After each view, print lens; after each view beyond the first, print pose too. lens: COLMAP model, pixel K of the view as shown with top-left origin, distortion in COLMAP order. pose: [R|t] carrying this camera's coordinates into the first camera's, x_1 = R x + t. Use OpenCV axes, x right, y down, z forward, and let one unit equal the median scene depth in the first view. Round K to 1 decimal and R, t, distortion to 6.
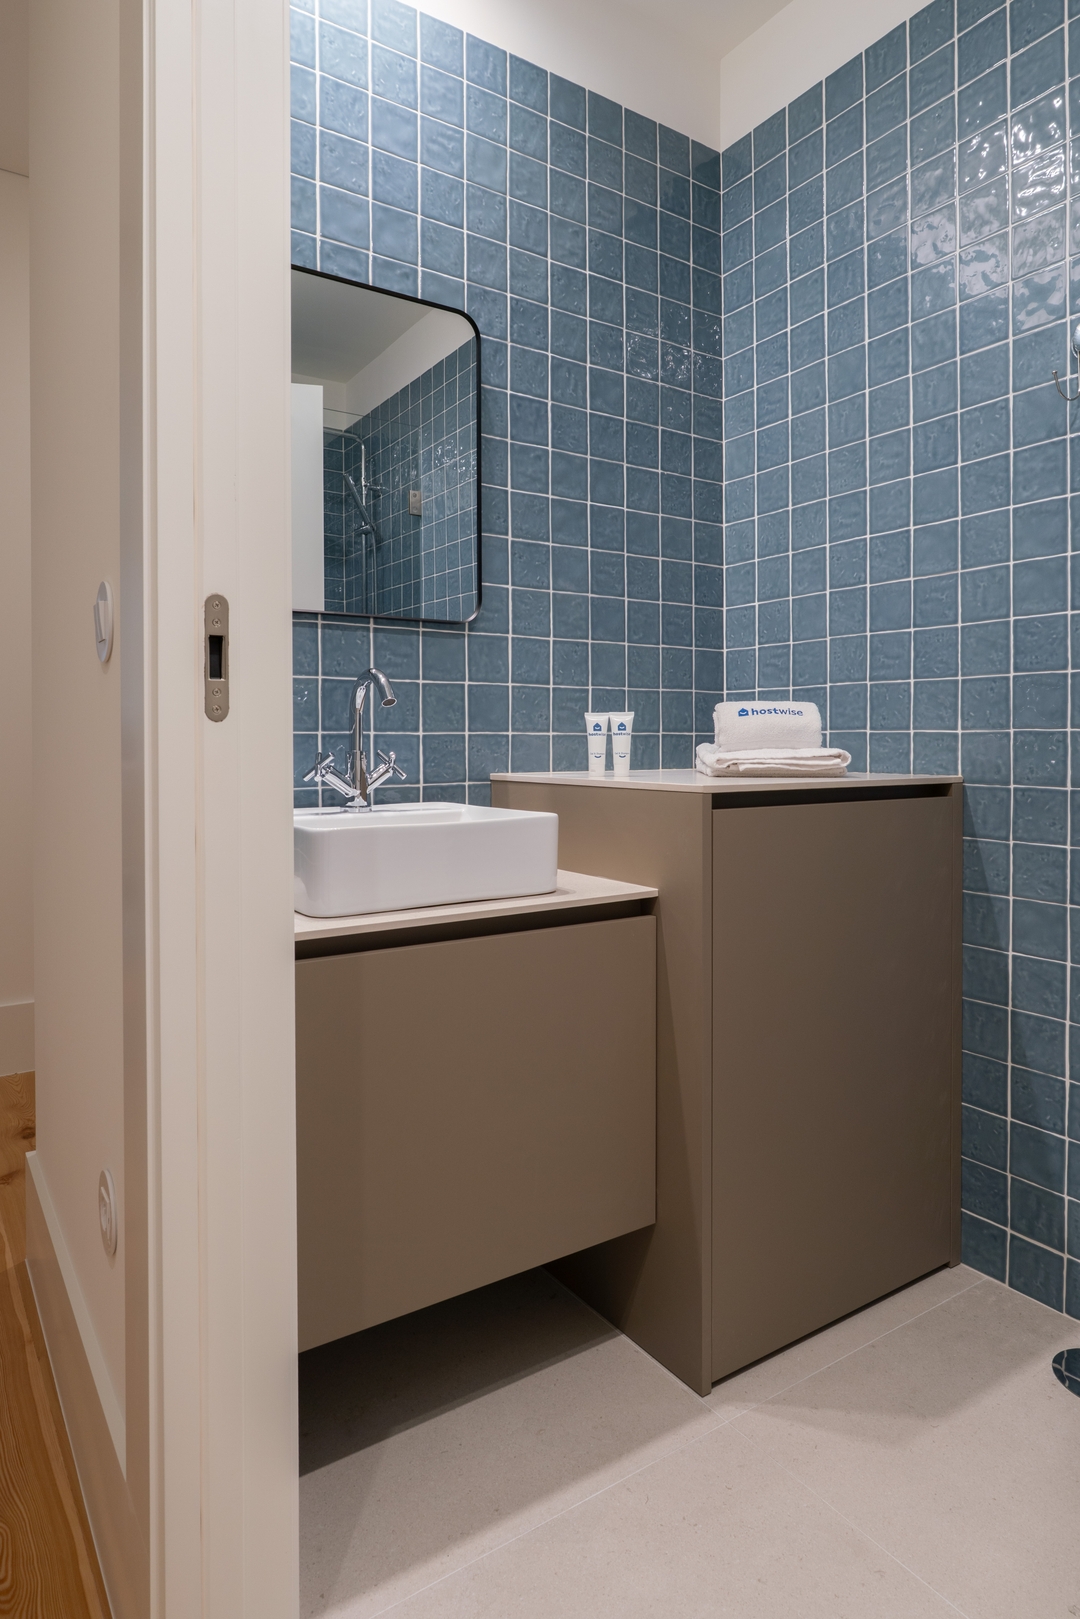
lens RADIAL K [[920.6, 0, 540.0], [0, 920.6, 809.5], [0, 0, 1]] dist [-0.006964, 0.000989]
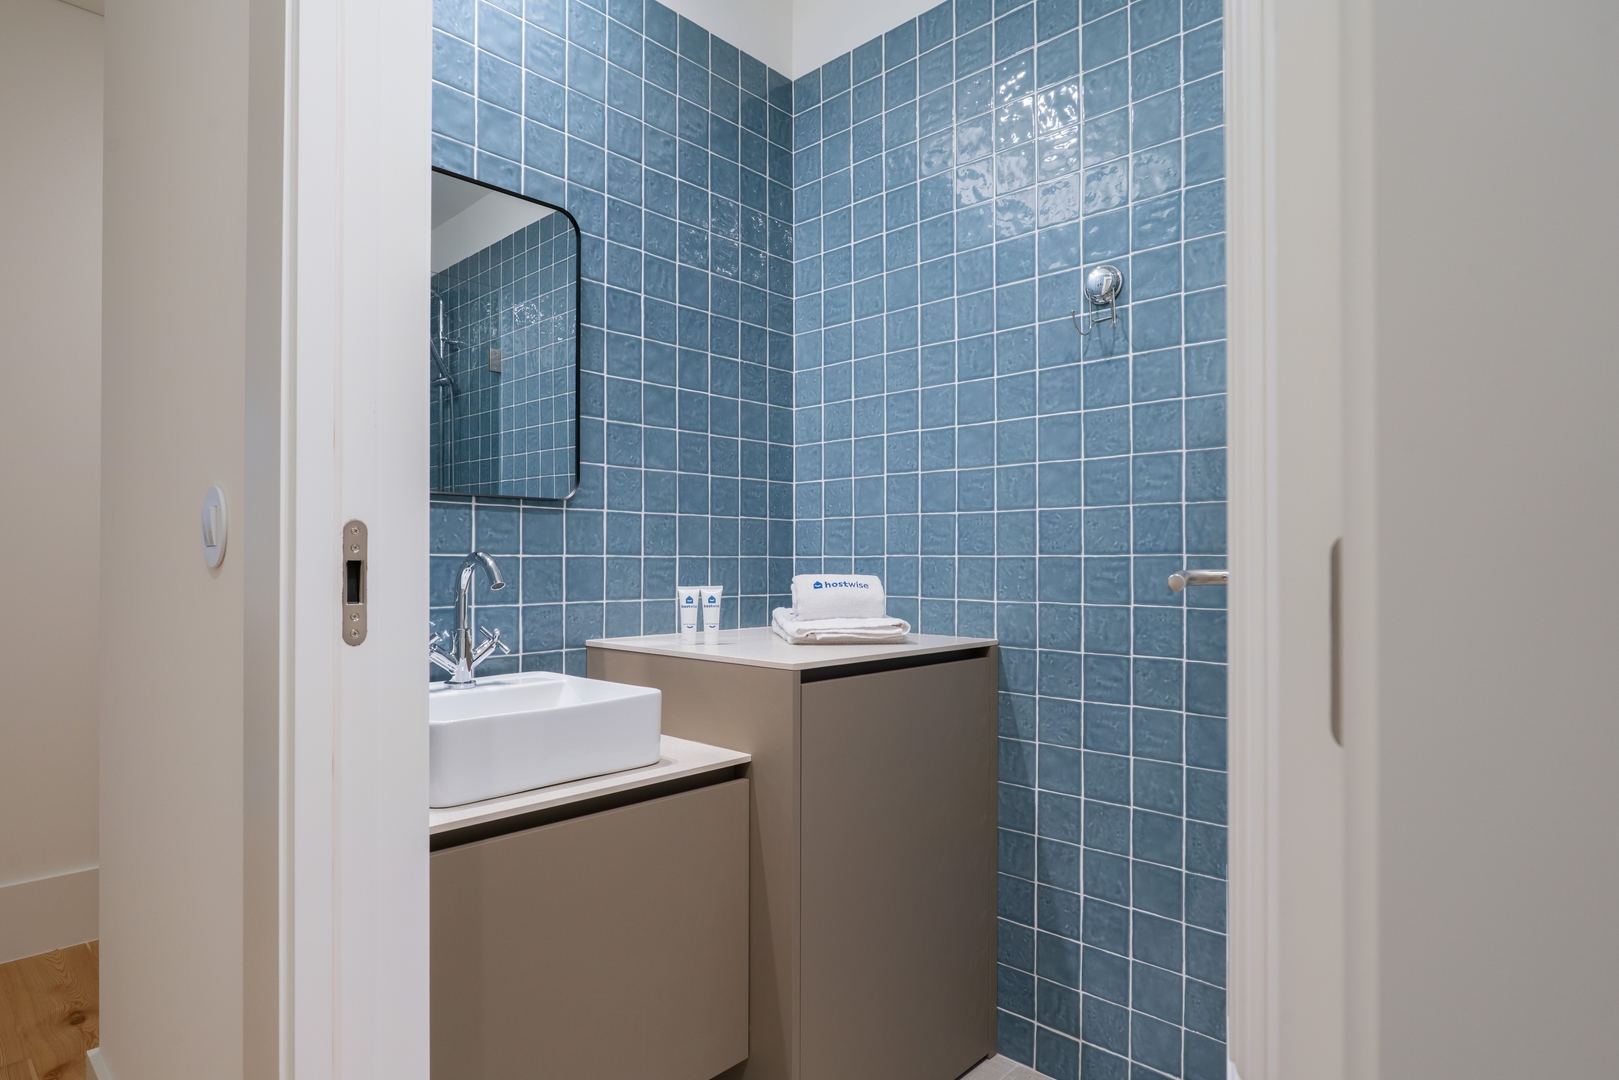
lens RADIAL K [[861.5, 0, 723.9], [0, 861.5, 549.9], [0, 0, 1]] dist [-0.007238, -0.000856]
pose [[0.977513, -0.000502, 0.210876, -0.113778], [0.003189, 0.999918, -0.012401, -0.137202], [-0.210853, 0.012795, 0.977434, -0.003033]]
